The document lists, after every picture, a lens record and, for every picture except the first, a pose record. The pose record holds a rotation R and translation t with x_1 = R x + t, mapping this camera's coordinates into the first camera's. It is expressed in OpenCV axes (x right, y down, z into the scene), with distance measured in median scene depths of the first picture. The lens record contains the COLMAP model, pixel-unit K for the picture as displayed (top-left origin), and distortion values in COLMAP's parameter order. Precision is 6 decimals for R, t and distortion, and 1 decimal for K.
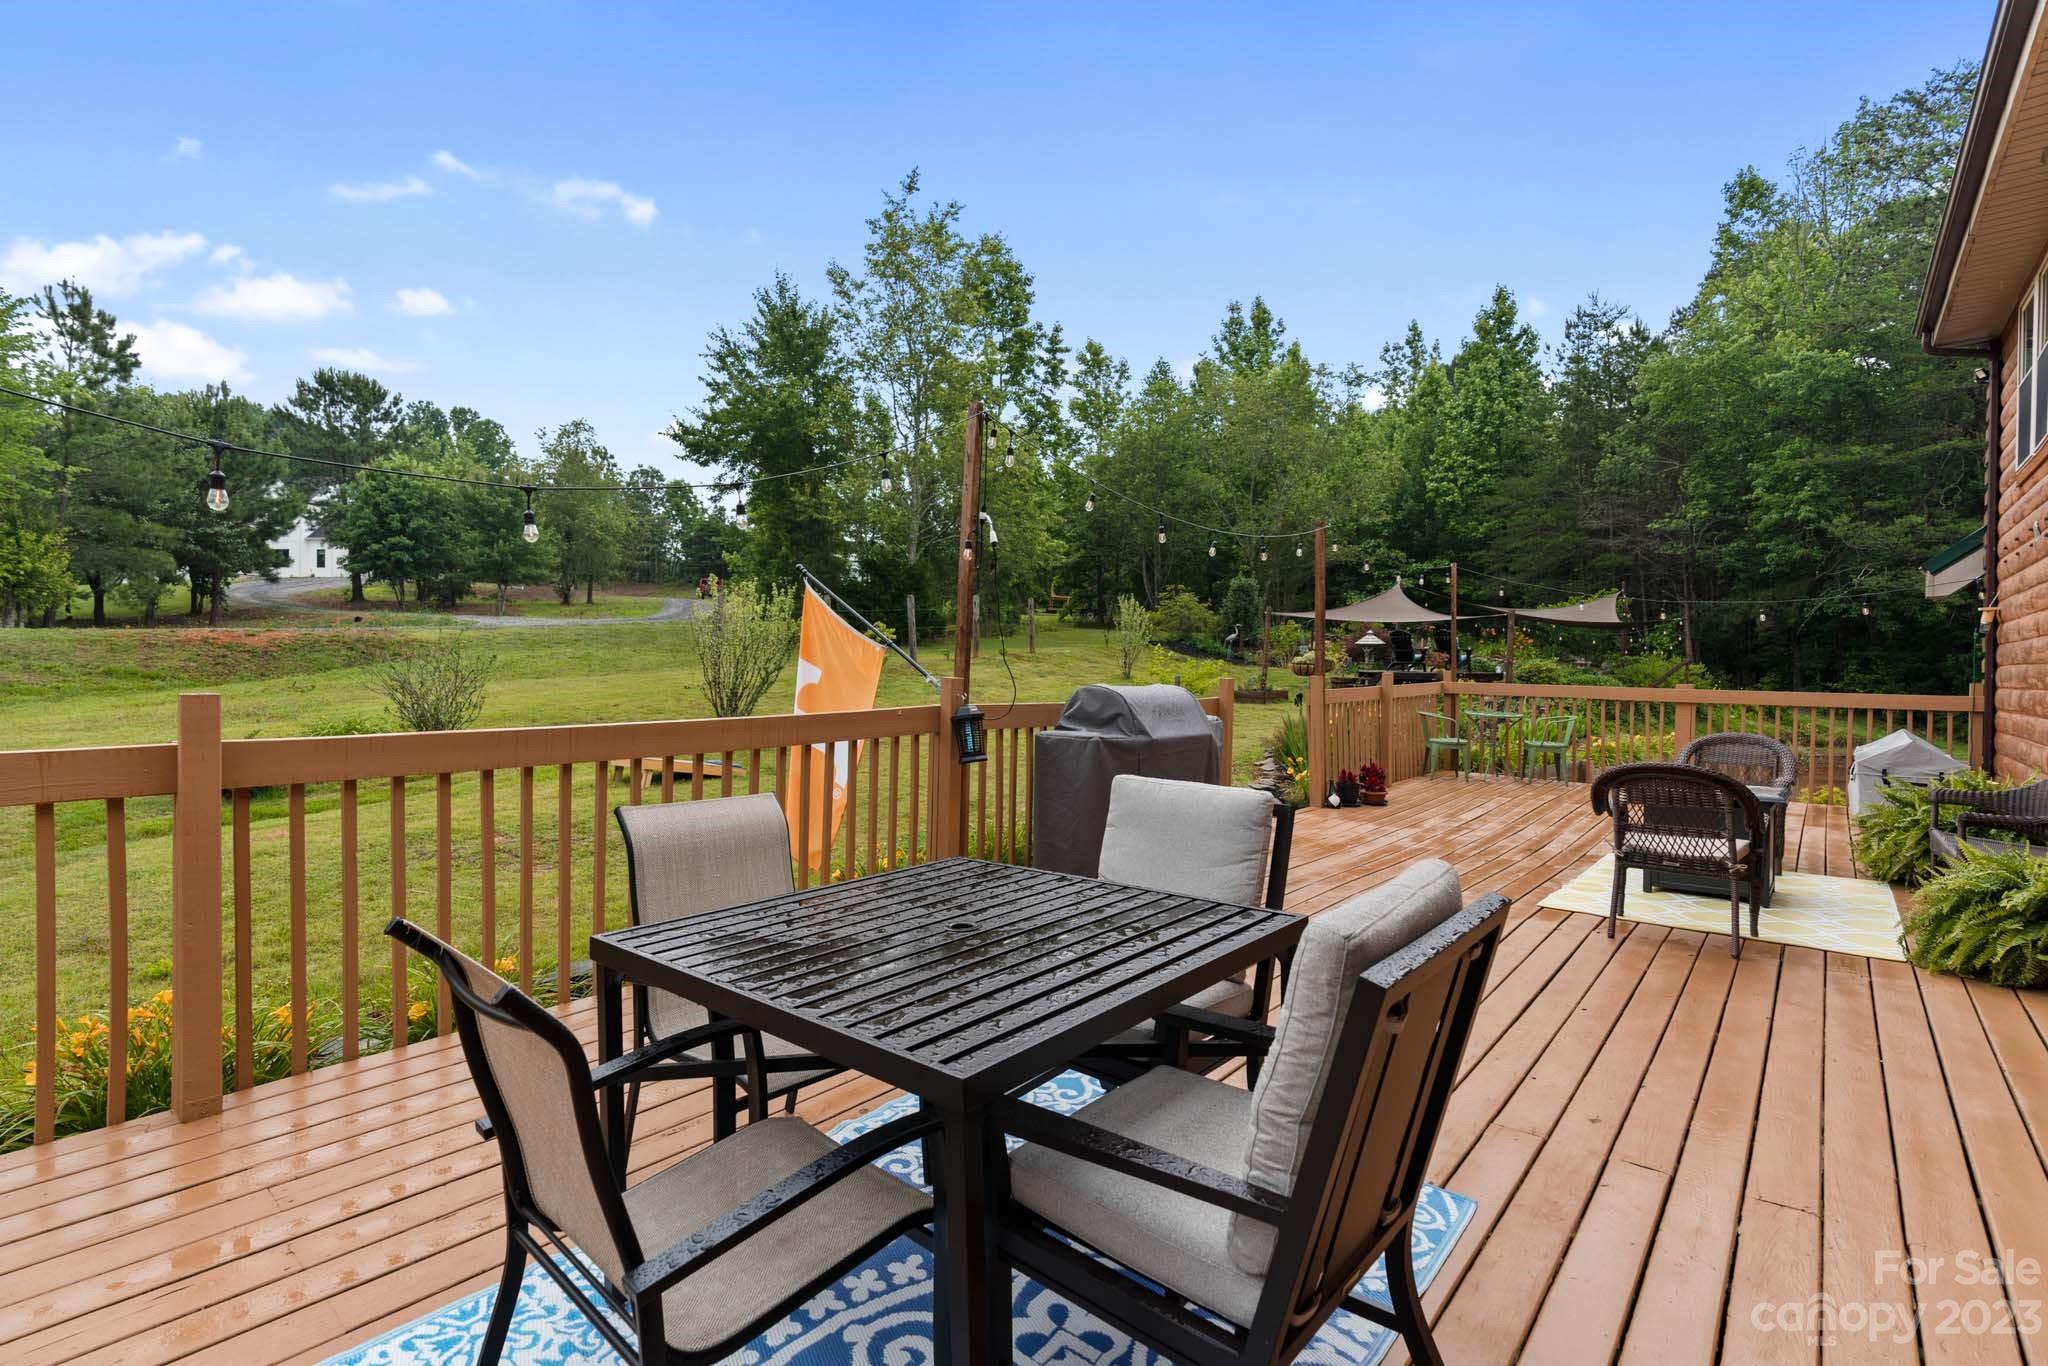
lens RADIAL K [[958.8, 0, 1029.2], [0, 958.8, 674.4], [0, 0, 1]] dist [-0.003872, 0.001736]
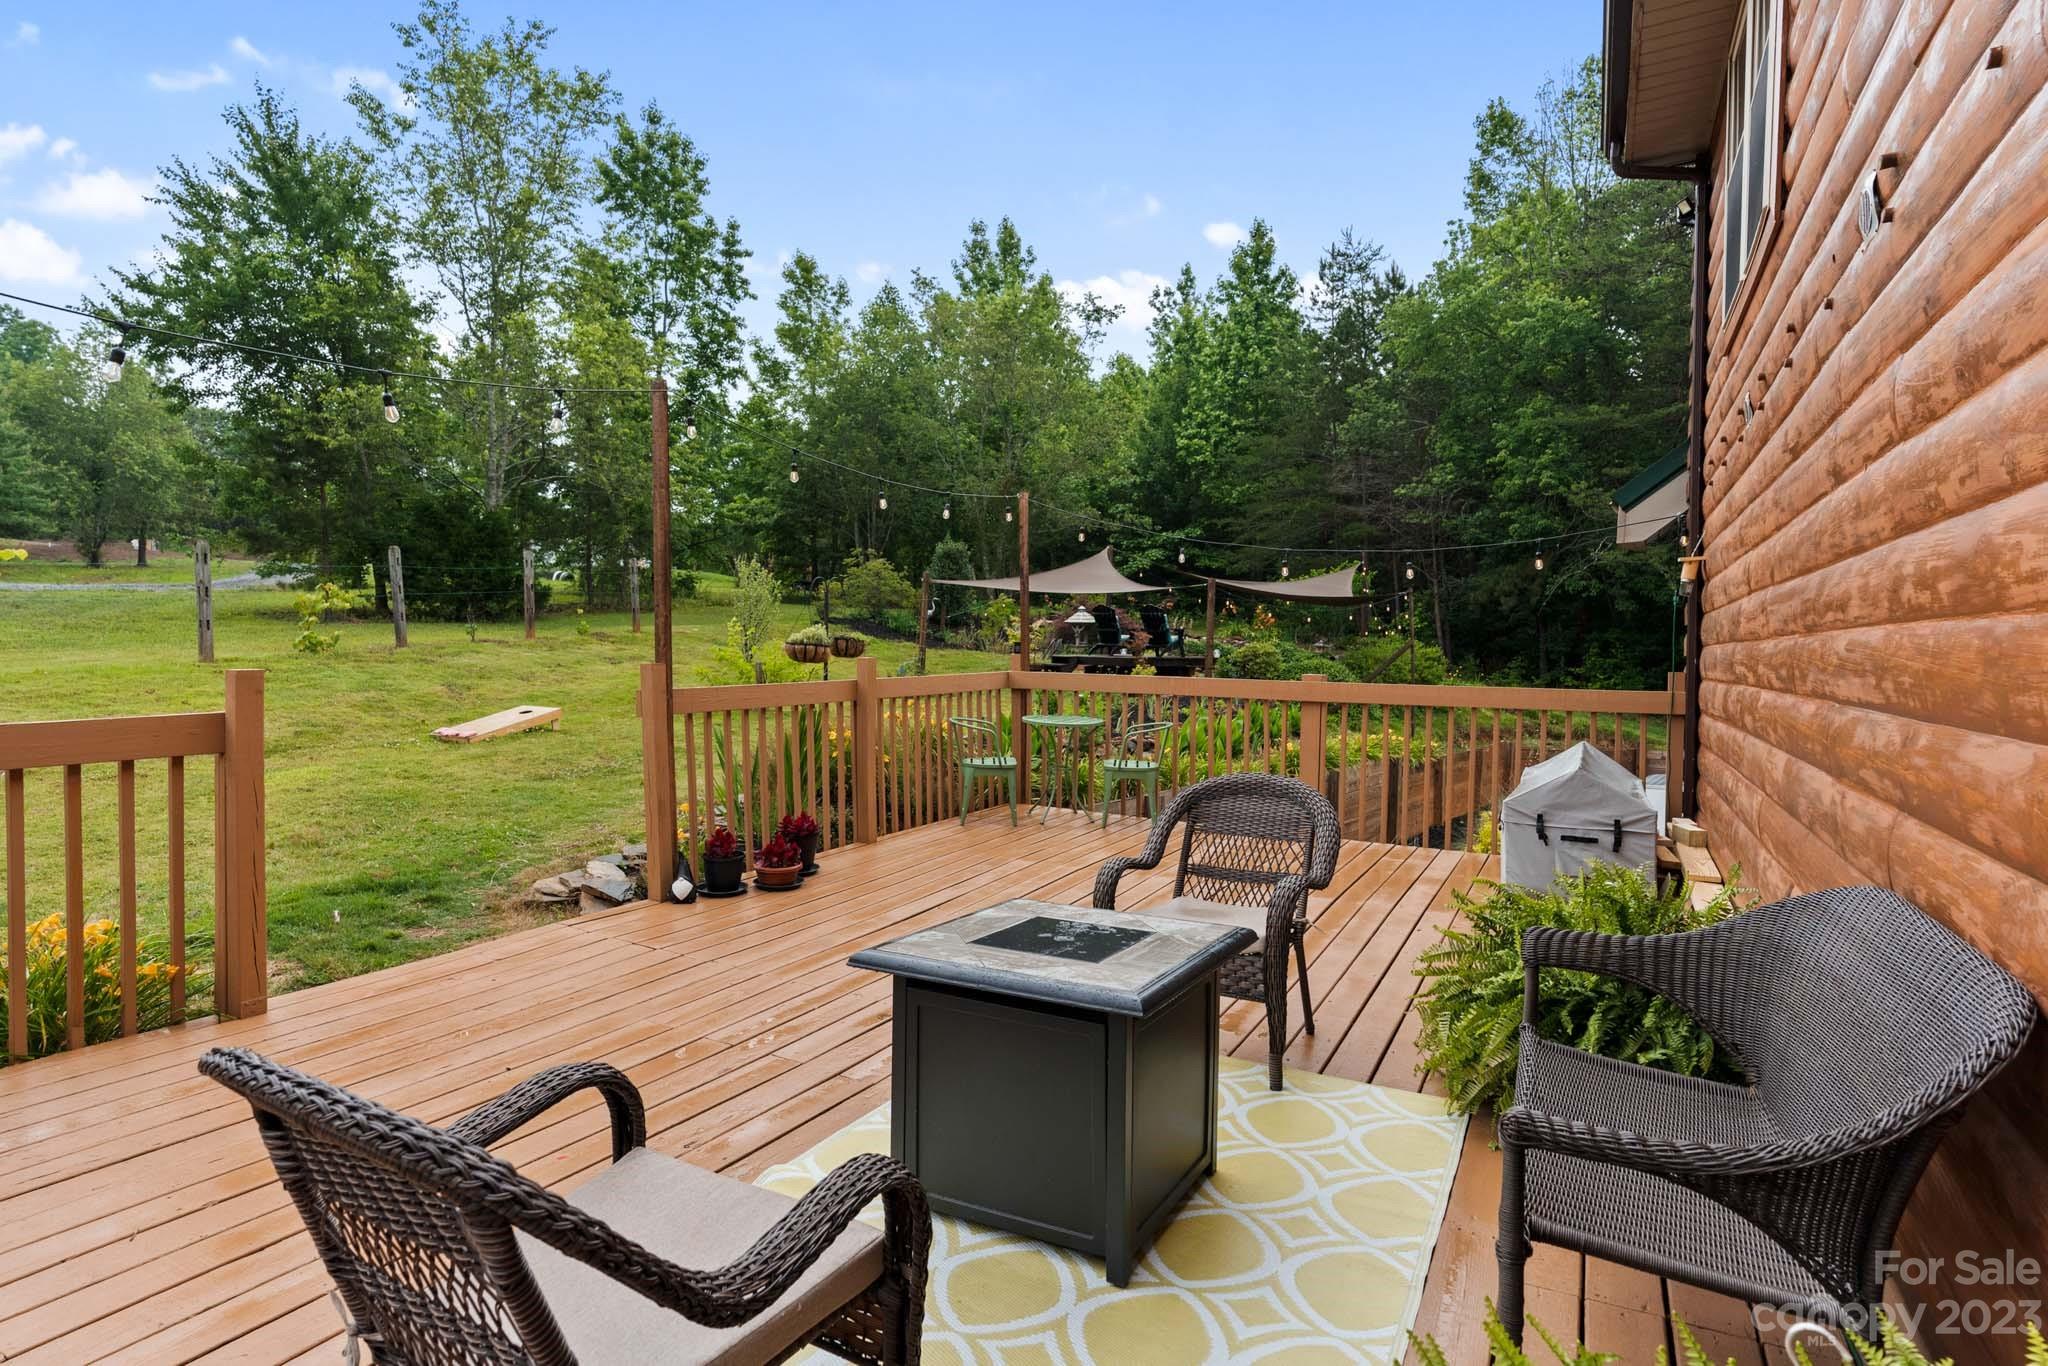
lens RADIAL K [[1074.8, 0, 1024.7], [0, 1074.8, 673.3], [0, 0, 1]] dist [-0.003607, 0.001865]
pose [[0.978333, -0.004658, 0.206986, 0.094378], [0.002029, 0.999915, 0.012912, -0.000097], [-0.207029, -0.012212, 0.978259, 0.087385]]
